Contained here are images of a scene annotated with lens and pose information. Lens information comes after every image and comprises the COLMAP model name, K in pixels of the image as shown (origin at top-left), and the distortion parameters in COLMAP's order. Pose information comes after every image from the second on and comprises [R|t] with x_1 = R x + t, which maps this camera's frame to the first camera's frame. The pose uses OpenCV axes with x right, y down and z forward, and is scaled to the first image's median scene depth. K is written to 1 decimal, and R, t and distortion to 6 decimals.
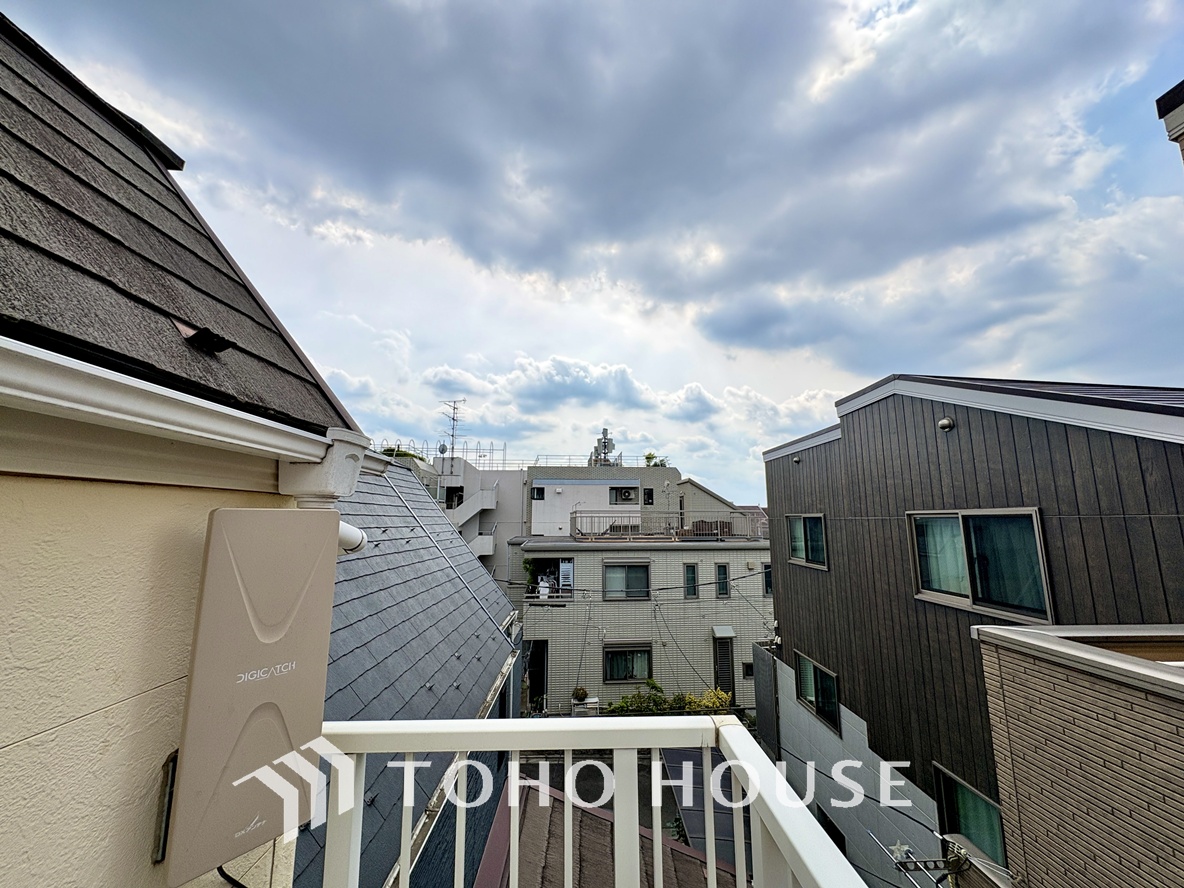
lens RADIAL K [[473.0, 0, 592.1], [0, 473.0, 445.9], [0, 0, 1]] dist [-0.000712, 0.000130]
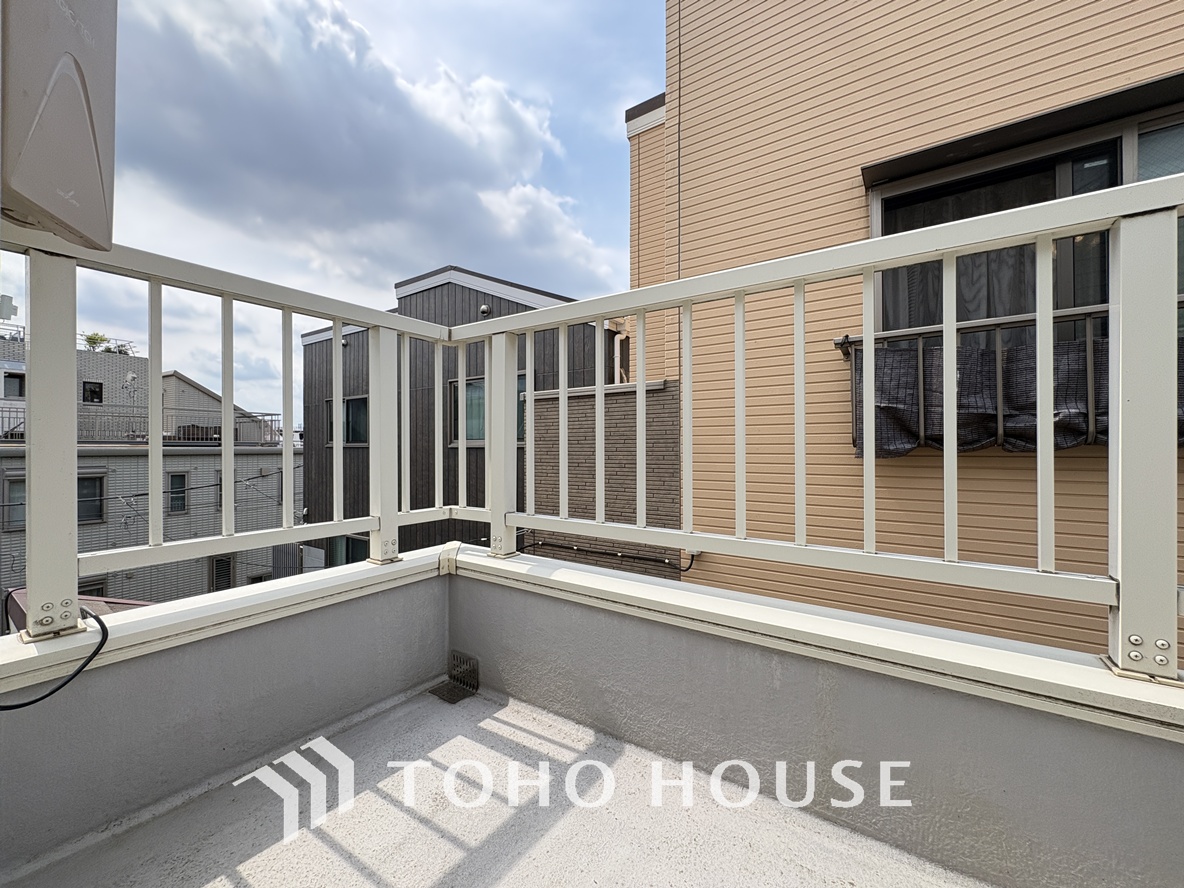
lens RADIAL K [[473.0, 0, 594.4], [0, 473.0, 445.2], [0, 0, 1]] dist [-0.000712, 0.000130]
pose [[0.573618, 0.009408, 0.819069, -0.099183], [-0.127407, 0.988789, 0.077870, 0.125107], [-0.809153, -0.149023, 0.568386, -0.029121]]
